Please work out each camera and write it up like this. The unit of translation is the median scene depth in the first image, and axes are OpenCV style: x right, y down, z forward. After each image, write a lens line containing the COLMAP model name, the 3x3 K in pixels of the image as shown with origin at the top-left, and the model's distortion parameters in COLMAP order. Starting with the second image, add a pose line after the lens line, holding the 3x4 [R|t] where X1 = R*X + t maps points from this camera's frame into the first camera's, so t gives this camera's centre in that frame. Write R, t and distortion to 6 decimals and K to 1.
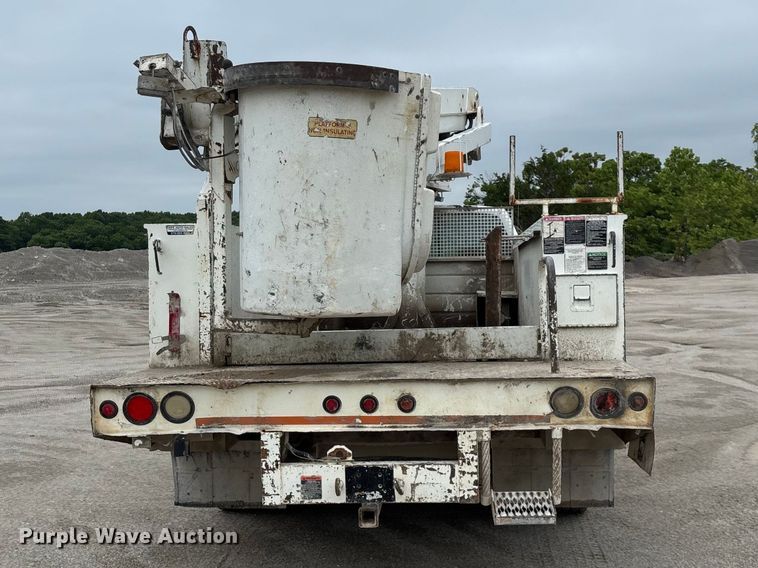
lens RADIAL K [[983.6, 0, 387.5], [0, 983.6, 303.7], [0, 0, 1]] dist [0.101980, -0.053406]
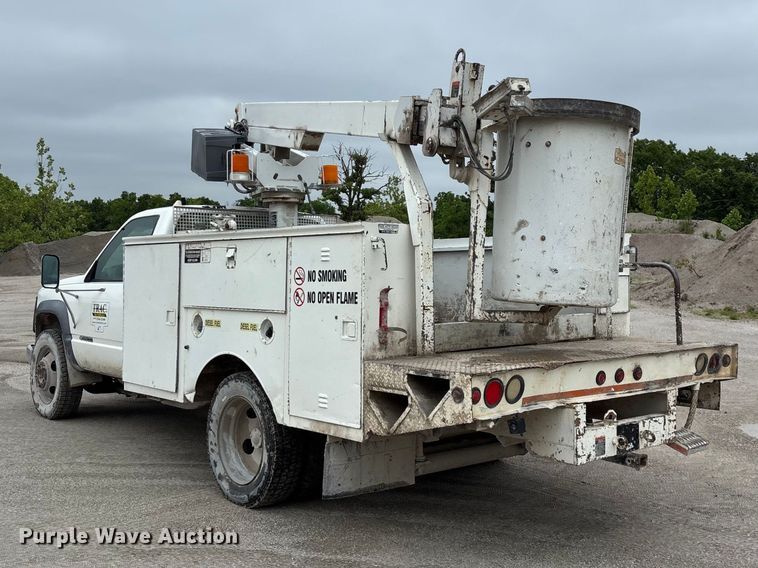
lens RADIAL K [[907.4, 0, 379.2], [0, 907.4, 269.3], [0, 0, 1]] dist [0.190738, -0.898215]
pose [[0.712294, 0.016733, 0.701682, -1.067985], [0.008432, 0.999440, -0.032393, 0.000709], [-0.701831, 0.028990, 0.711754, 0.370260]]
